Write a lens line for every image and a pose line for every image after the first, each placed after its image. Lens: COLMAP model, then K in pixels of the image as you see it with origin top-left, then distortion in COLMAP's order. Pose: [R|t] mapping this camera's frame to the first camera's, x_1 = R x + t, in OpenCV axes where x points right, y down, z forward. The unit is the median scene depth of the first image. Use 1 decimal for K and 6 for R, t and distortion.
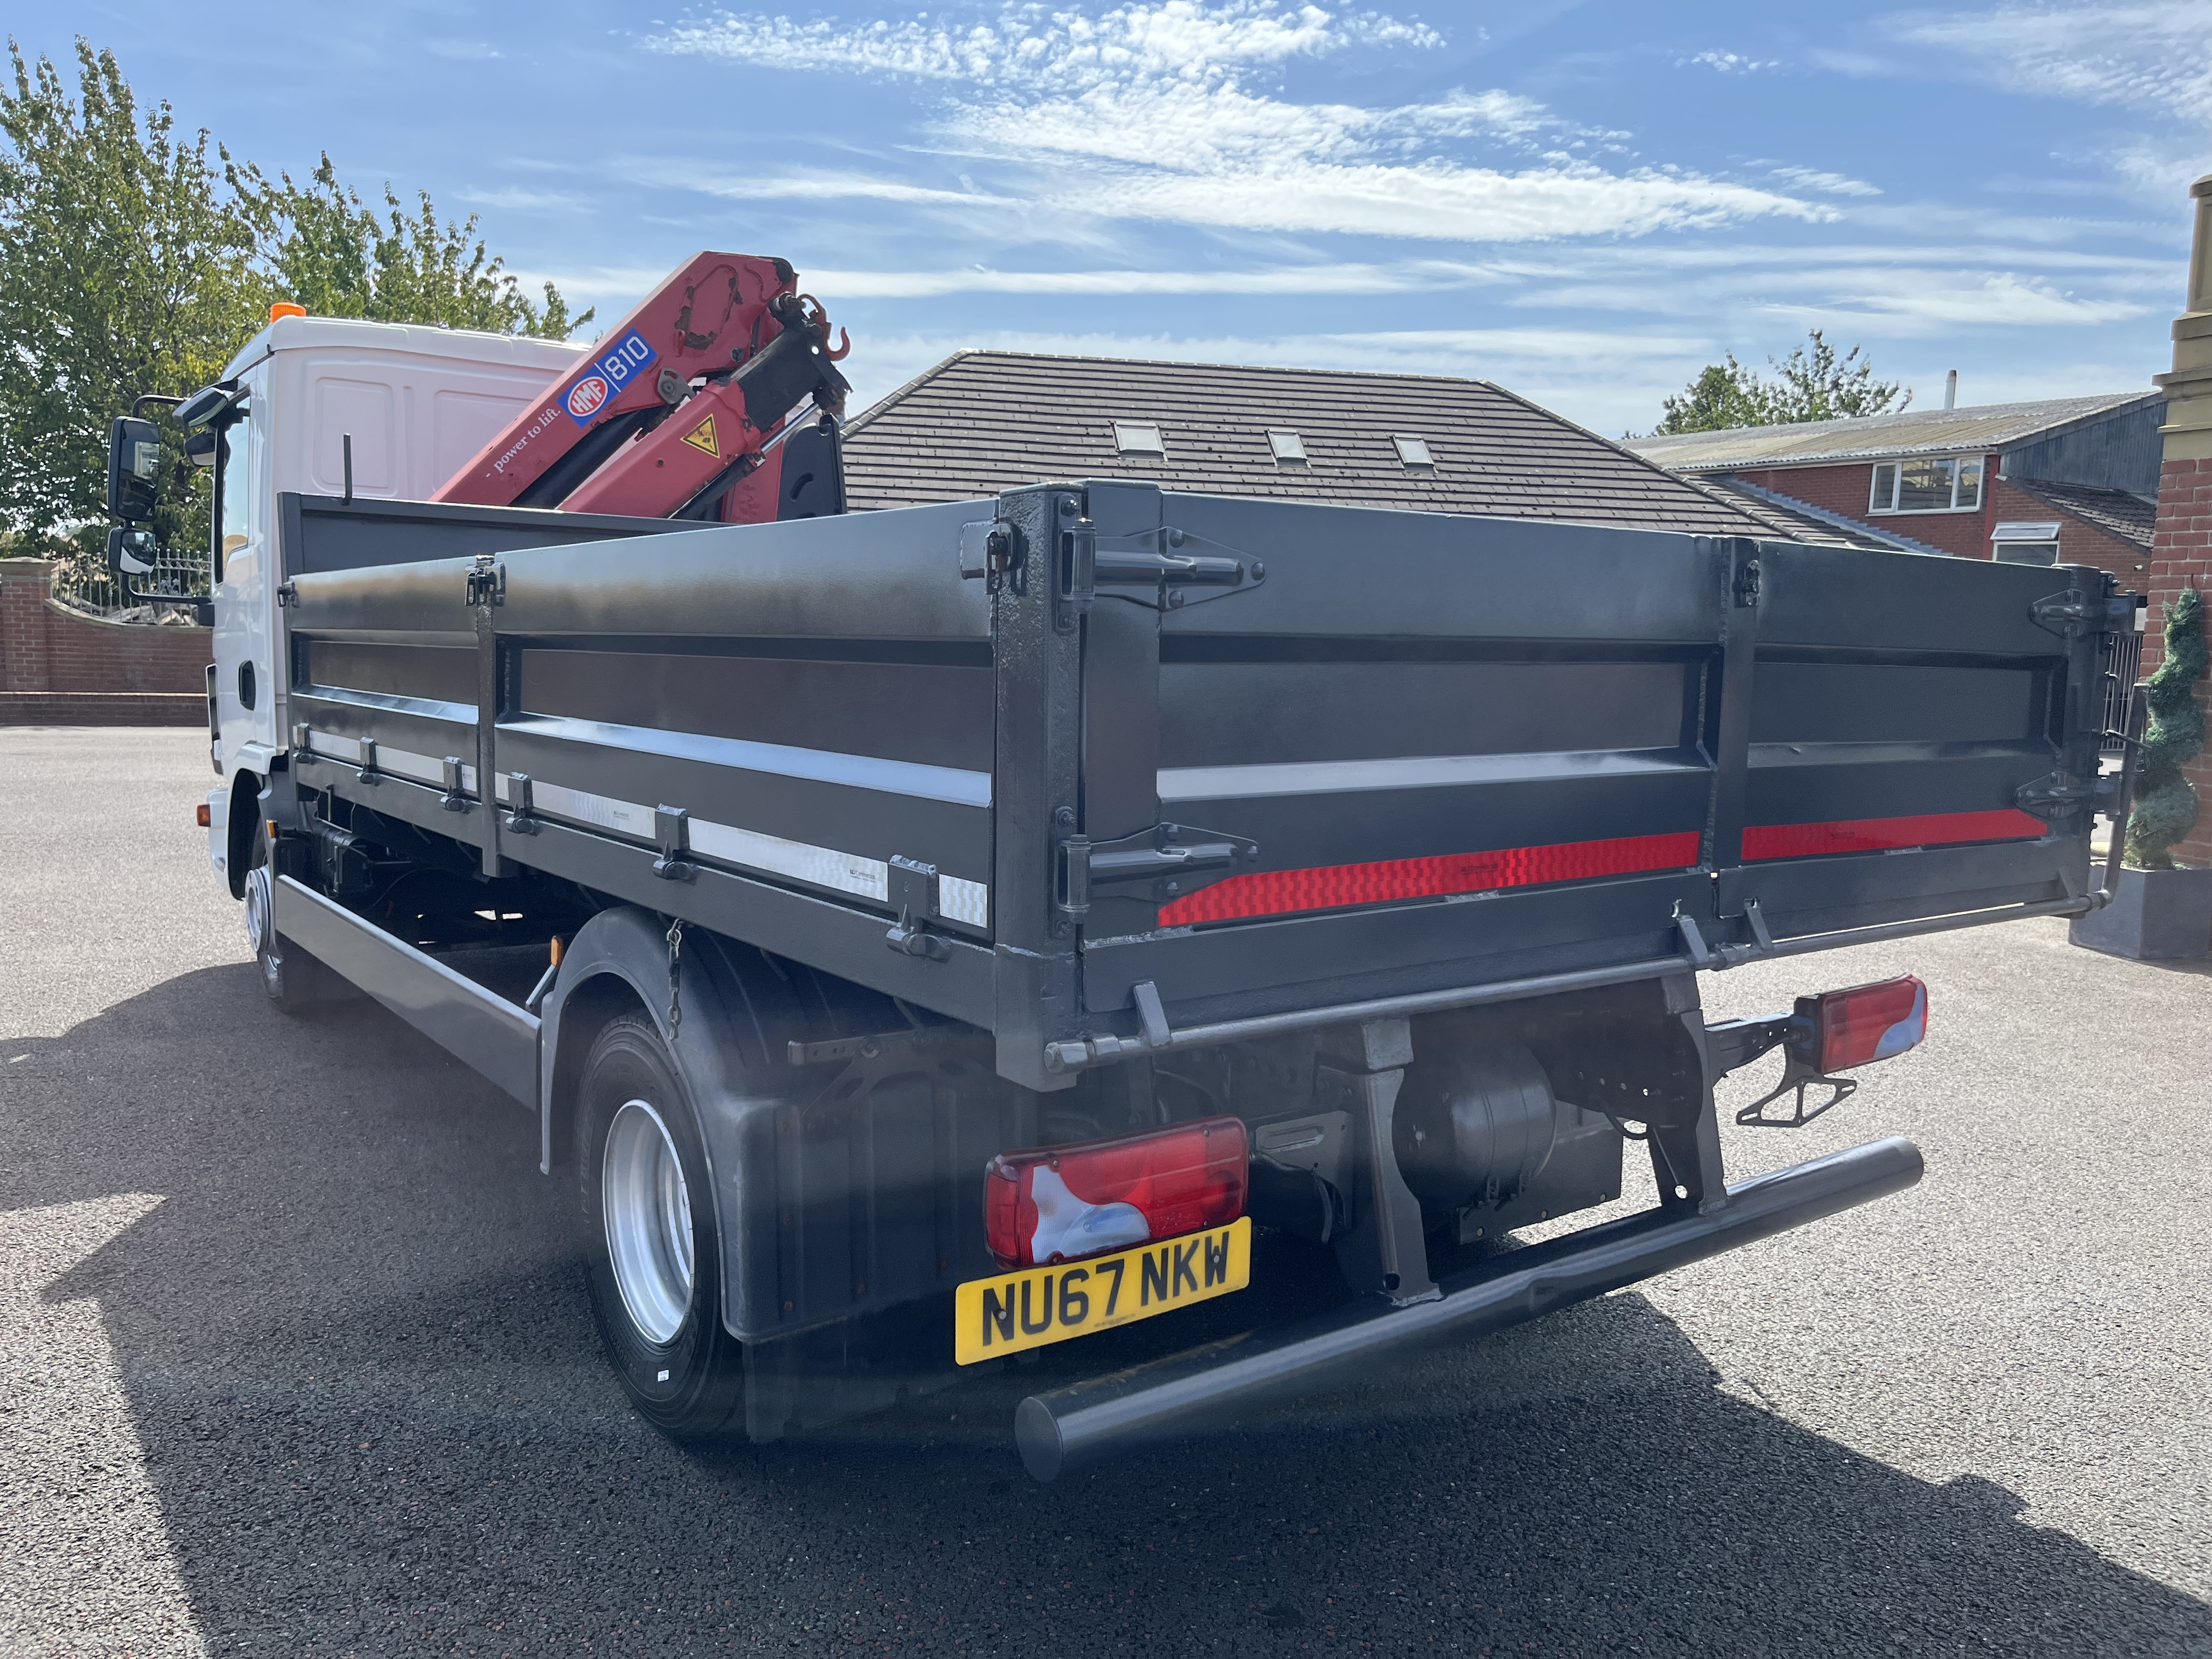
lens RADIAL K [[1656.1, 0, 1100.2], [0, 1656.1, 817.0], [0, 0, 1]] dist [0.036894, -0.059034]
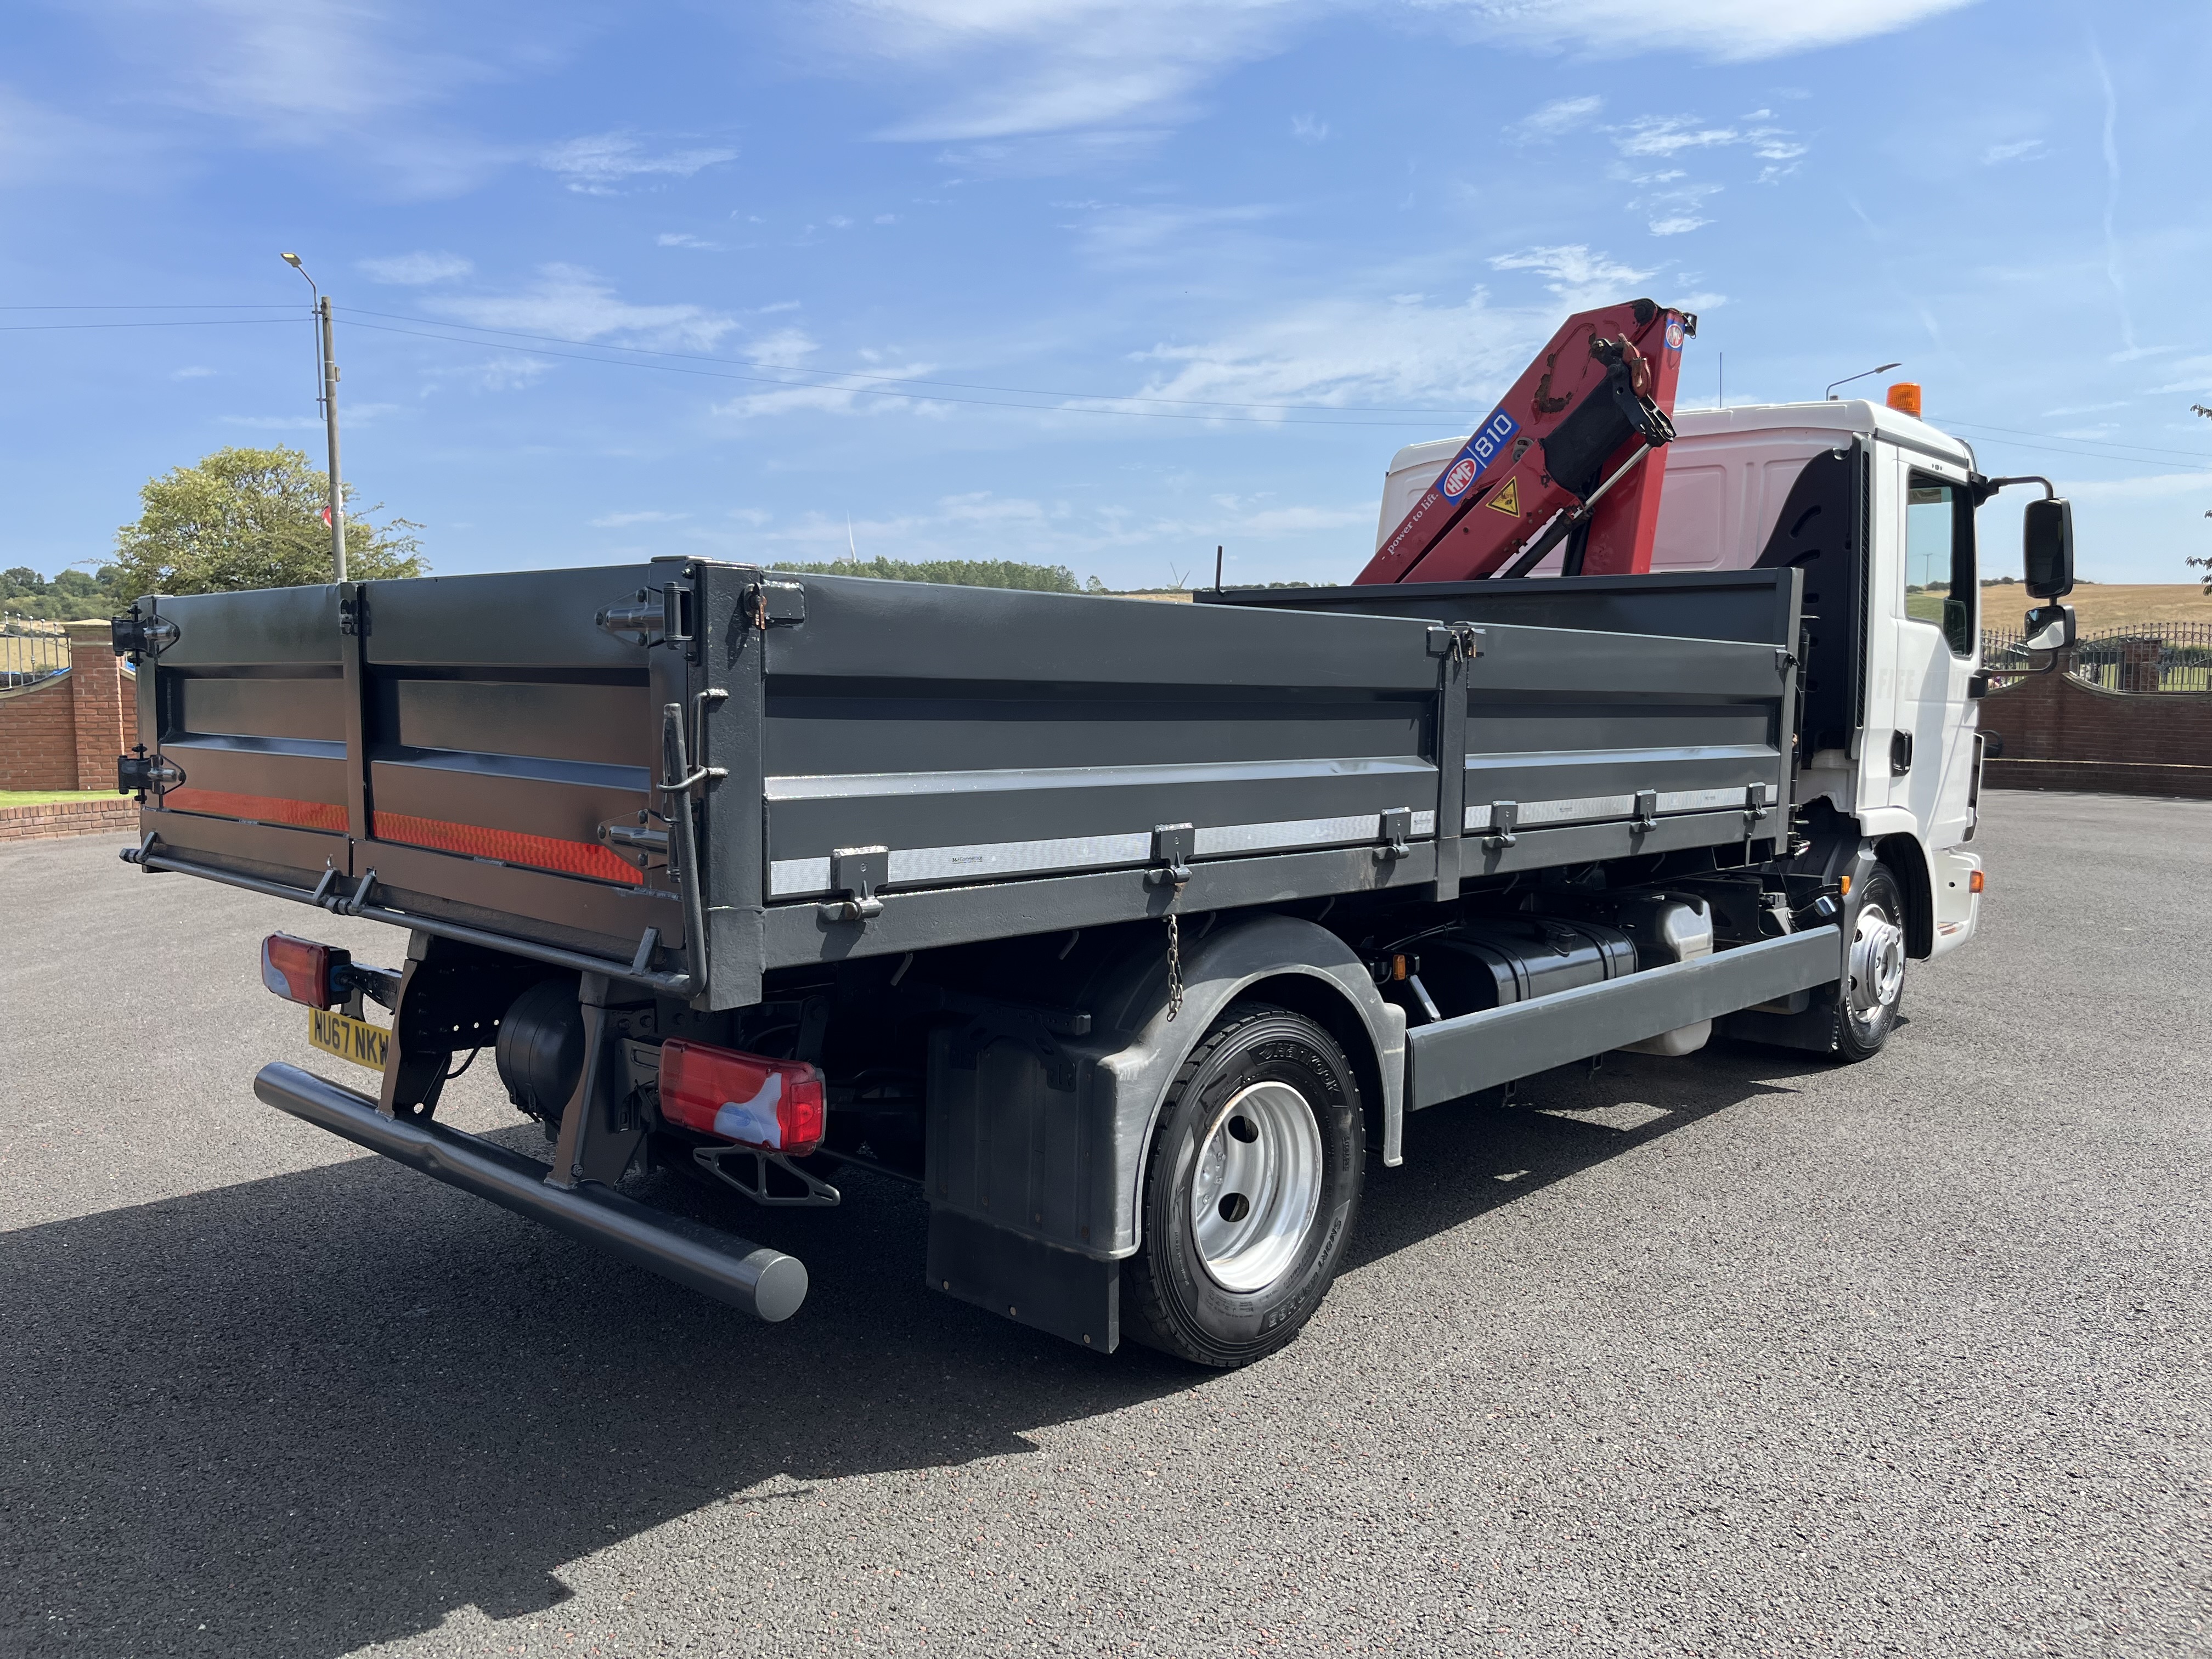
lens RADIAL K [[1656.1, 0, 1100.2], [0, 1656.1, 817.0], [0, 0, 1]] dist [0.036894, -0.059034]
pose [[0.163775, 0.064597, -0.984381, 0.766736], [-0.114911, 0.992310, 0.045999, -0.047499], [0.979782, 0.105582, 0.169938, 0.587056]]
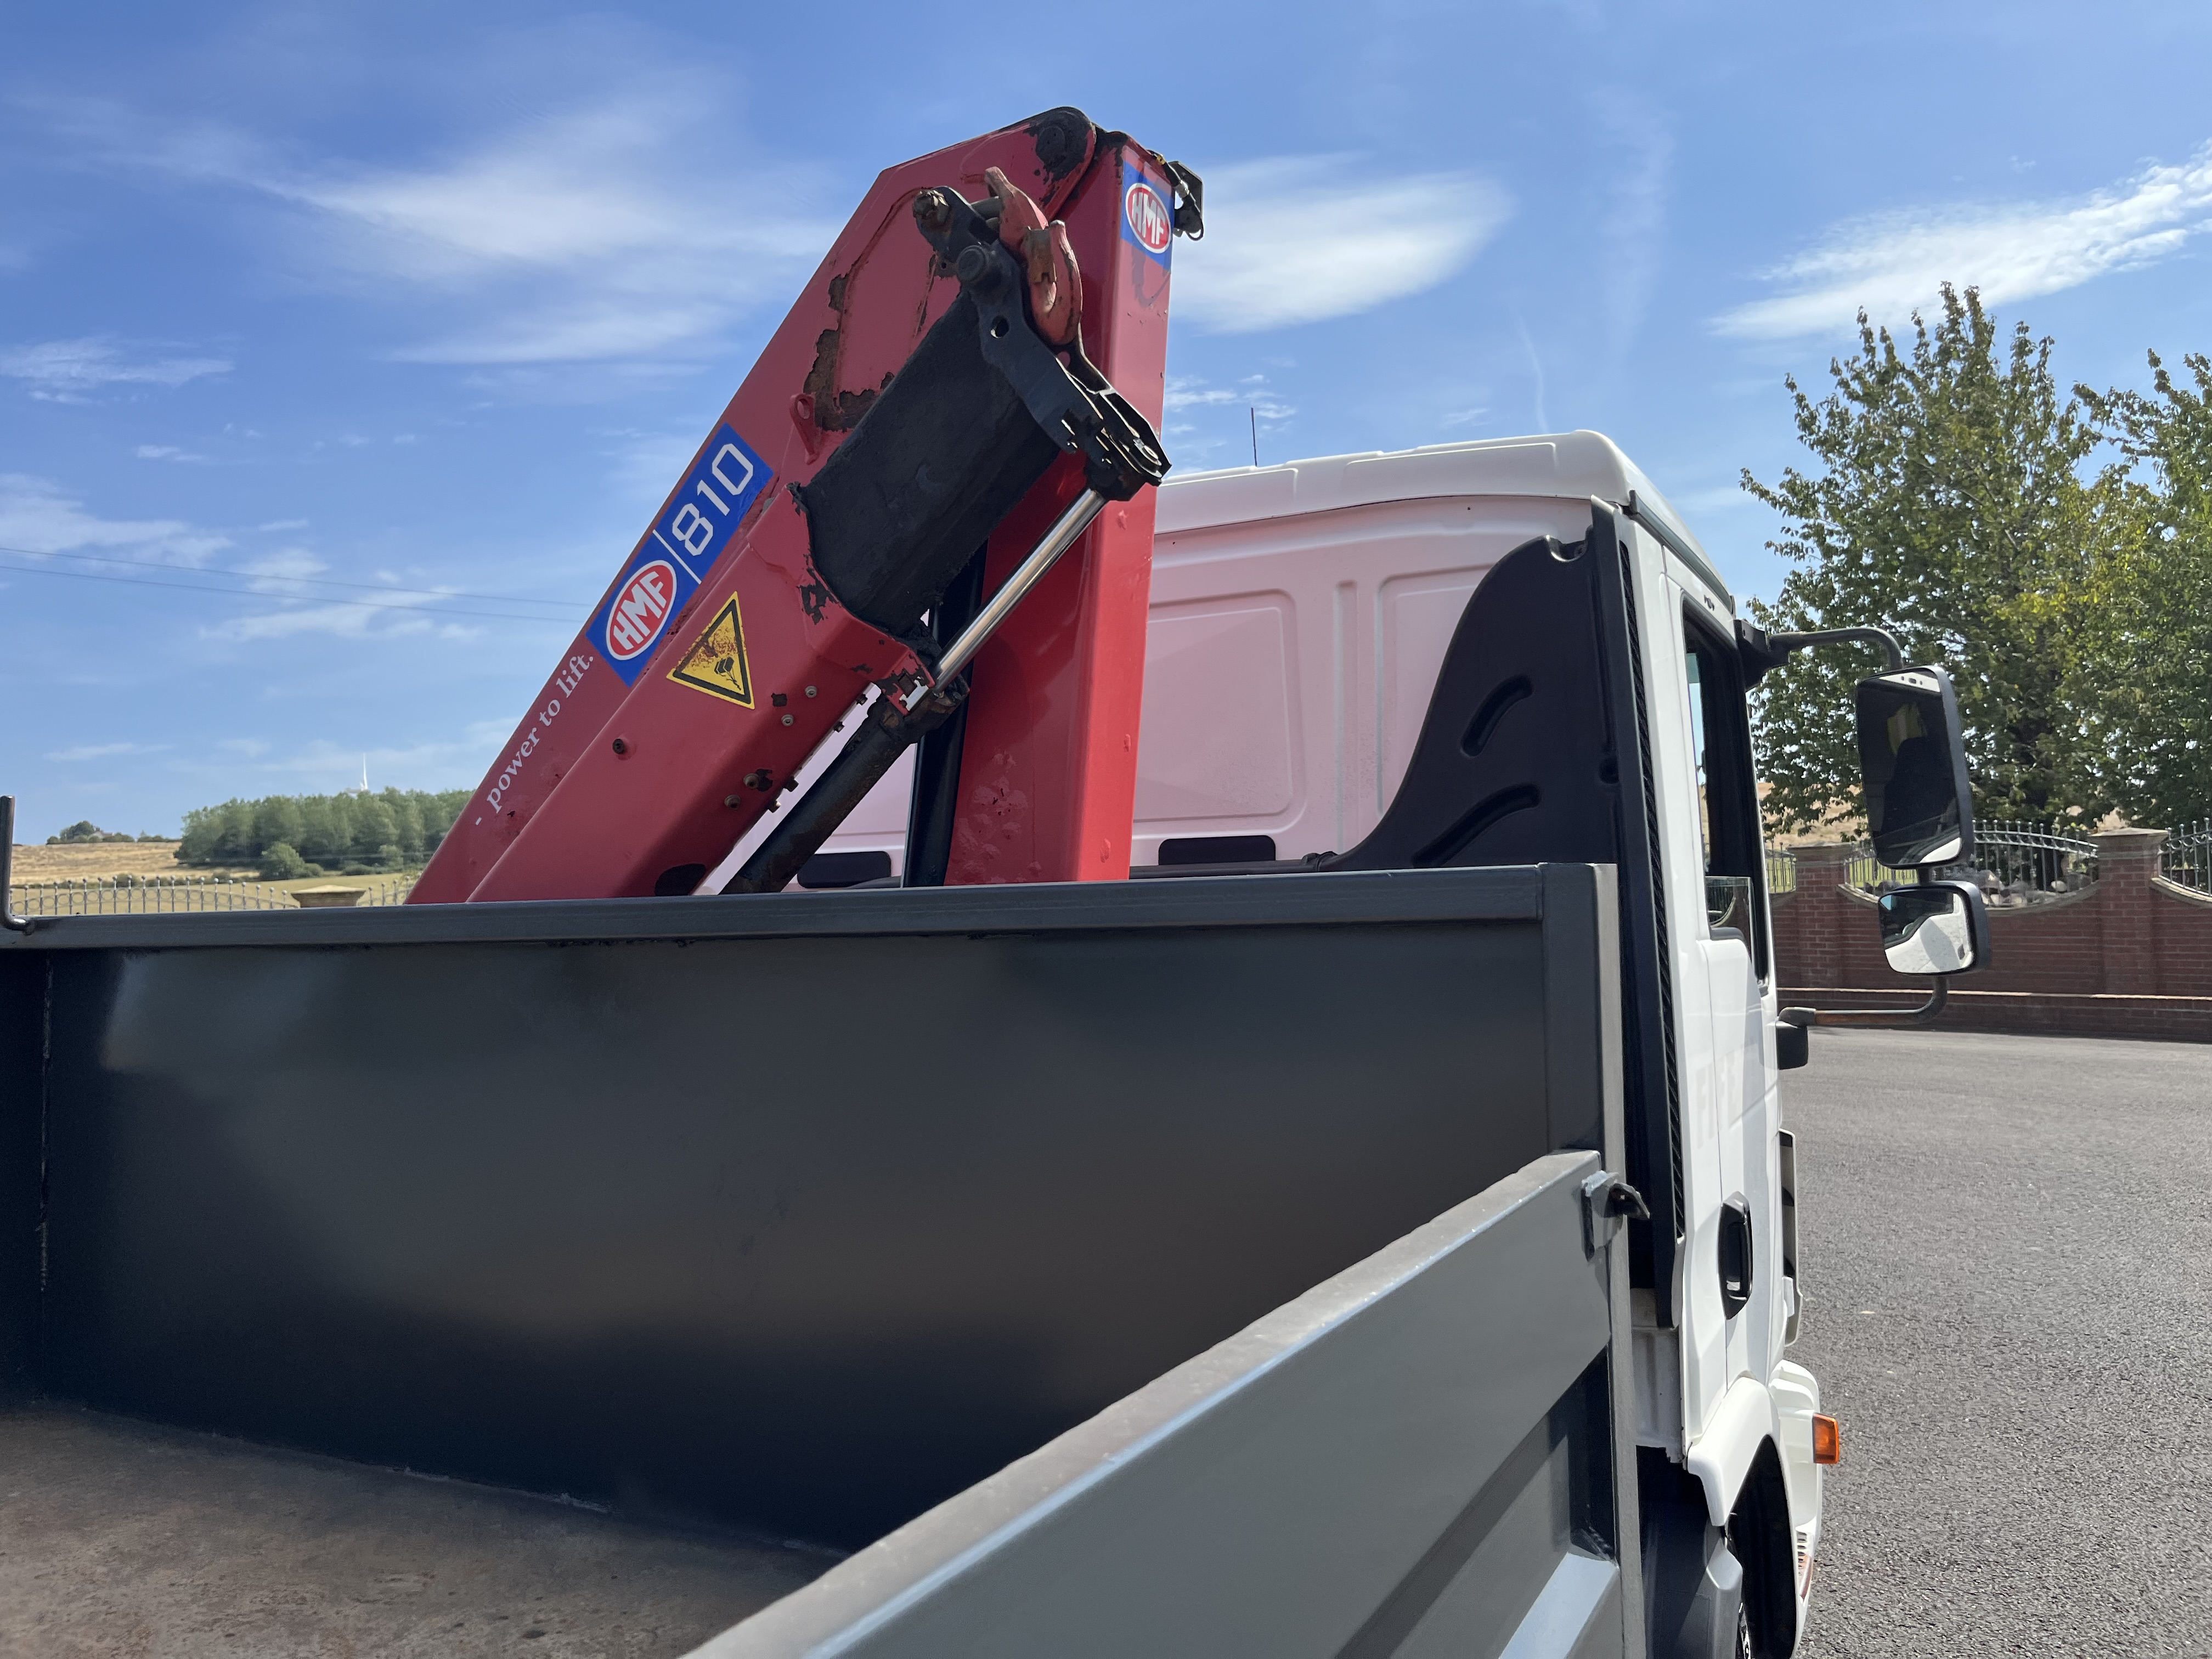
lens RADIAL K [[1656.1, 0, 1100.2], [0, 1656.1, 817.0], [0, 0, 1]] dist [0.036894, -0.059034]
pose [[0.411612, -0.072747, -0.908451, 0.120672], [-0.063556, 0.992091, -0.108241, -0.160189], [0.909140, 0.102291, 0.403733, 0.930039]]
